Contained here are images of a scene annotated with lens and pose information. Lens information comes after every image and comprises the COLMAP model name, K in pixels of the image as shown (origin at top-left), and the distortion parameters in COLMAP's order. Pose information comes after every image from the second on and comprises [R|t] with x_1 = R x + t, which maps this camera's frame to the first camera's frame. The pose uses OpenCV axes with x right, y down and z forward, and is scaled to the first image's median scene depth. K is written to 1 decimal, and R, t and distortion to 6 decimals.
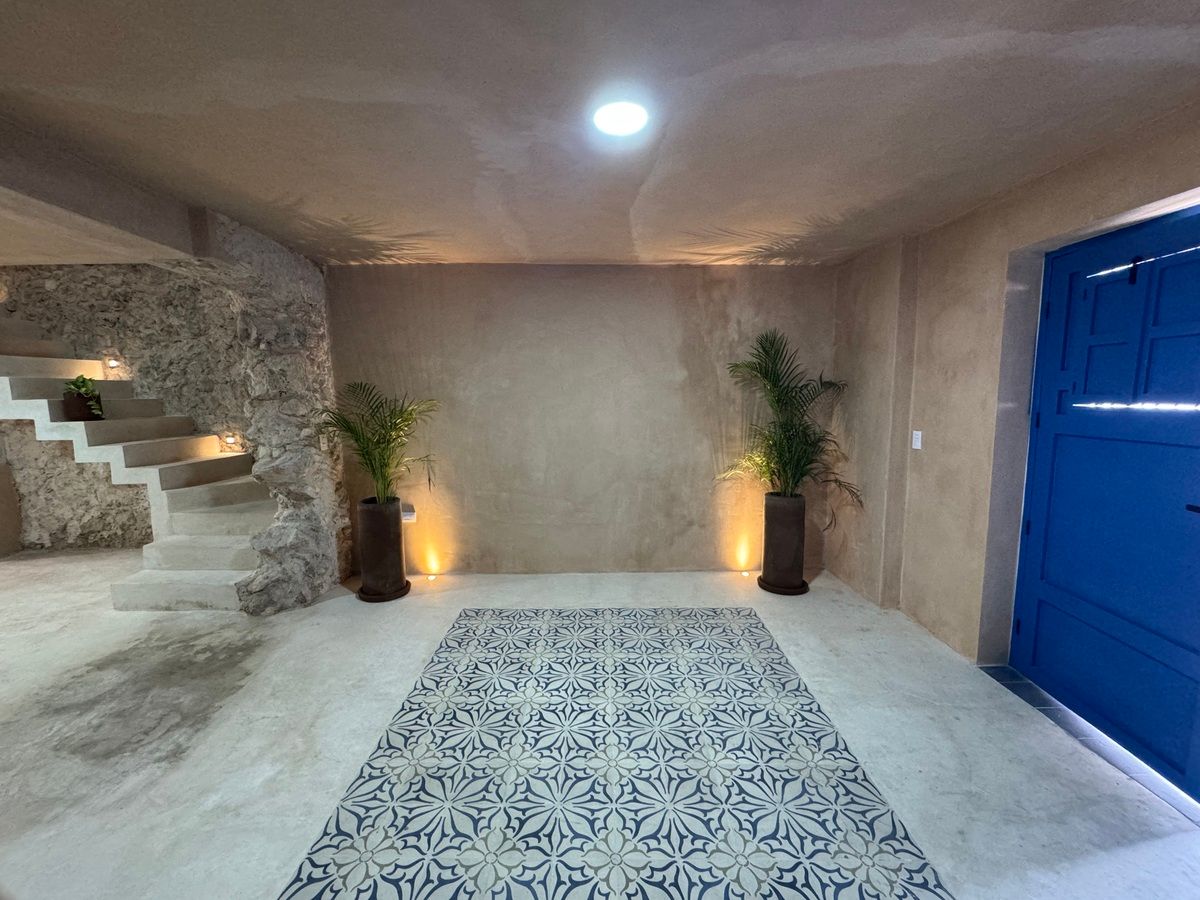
lens RADIAL K [[488.6, 0, 599.2], [0, 488.6, 448.7], [0, 0, 1]] dist [-0.000192, 0.000138]
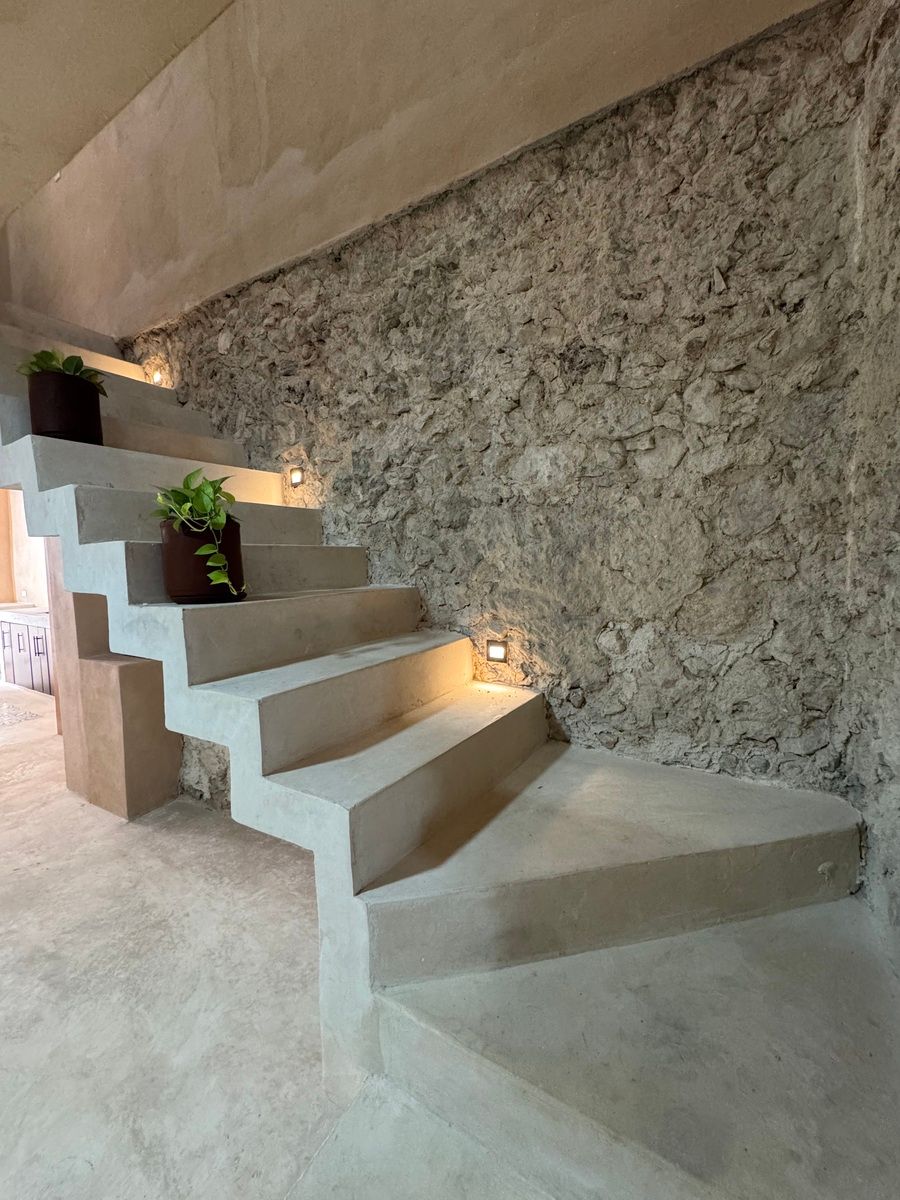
lens RADIAL K [[488.6, 0, 452.2], [0, 488.6, 602.1], [0, 0, 1]] dist [-0.000192, 0.000138]
pose [[0.855331, 0.045642, -0.516067, -0.598574], [-0.055334, 0.998462, -0.003405, -0.054335], [0.515118, 0.031469, 0.856542, 0.661537]]
